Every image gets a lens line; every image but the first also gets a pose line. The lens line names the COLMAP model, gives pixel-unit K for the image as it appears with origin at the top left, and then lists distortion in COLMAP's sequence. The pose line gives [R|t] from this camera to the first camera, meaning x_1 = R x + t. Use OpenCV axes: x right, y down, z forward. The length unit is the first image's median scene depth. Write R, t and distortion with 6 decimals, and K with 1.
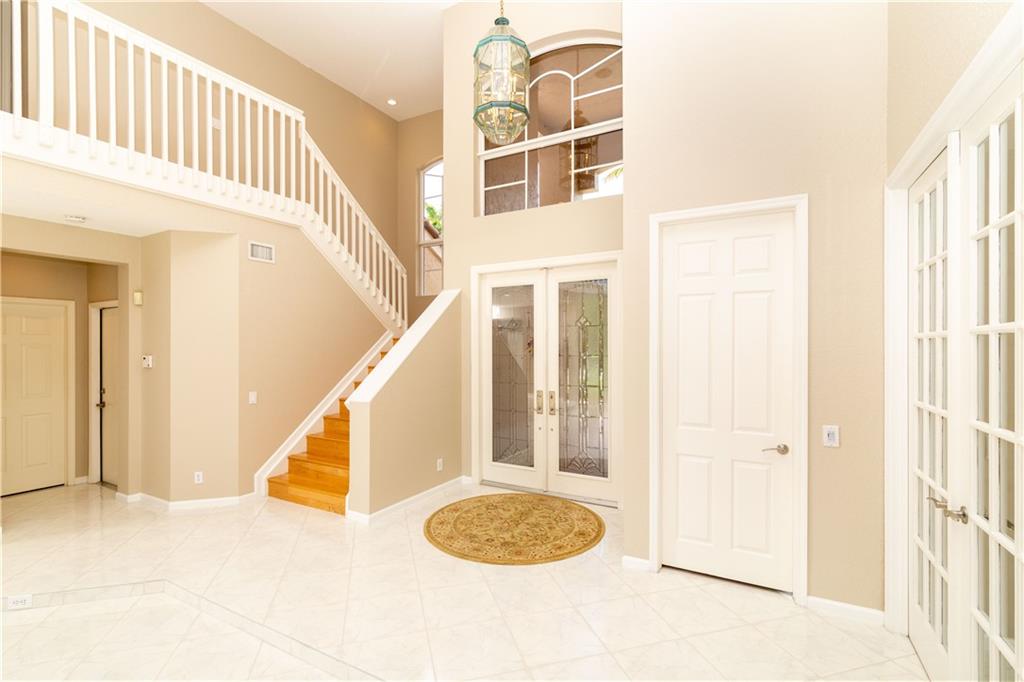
lens RADIAL K [[466.6, 0, 517.6], [0, 466.6, 350.4], [0, 0, 1]] dist [0.000813, 0.000162]
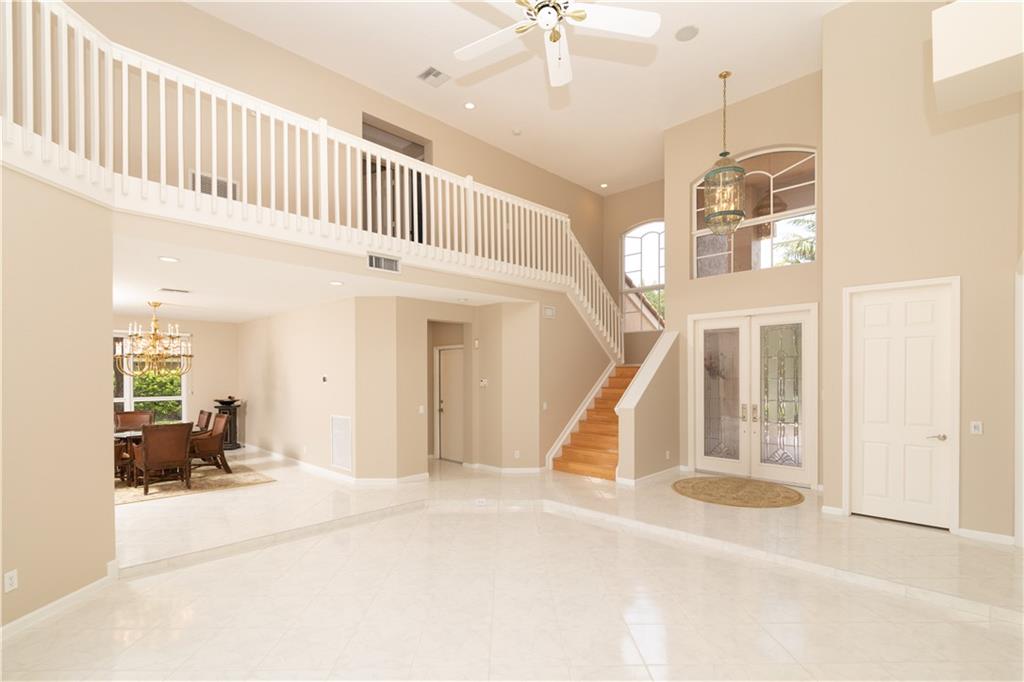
lens RADIAL K [[483.8, 0, 511.4], [0, 483.8, 378.9], [0, 0, 1]] dist [0.002168, -0.000119]
pose [[0.962242, -0.000485, -0.272195, -0.233276], [0.002071, 0.999983, 0.005540, 0.001521], [0.272187, -0.005894, 0.962226, -0.585617]]
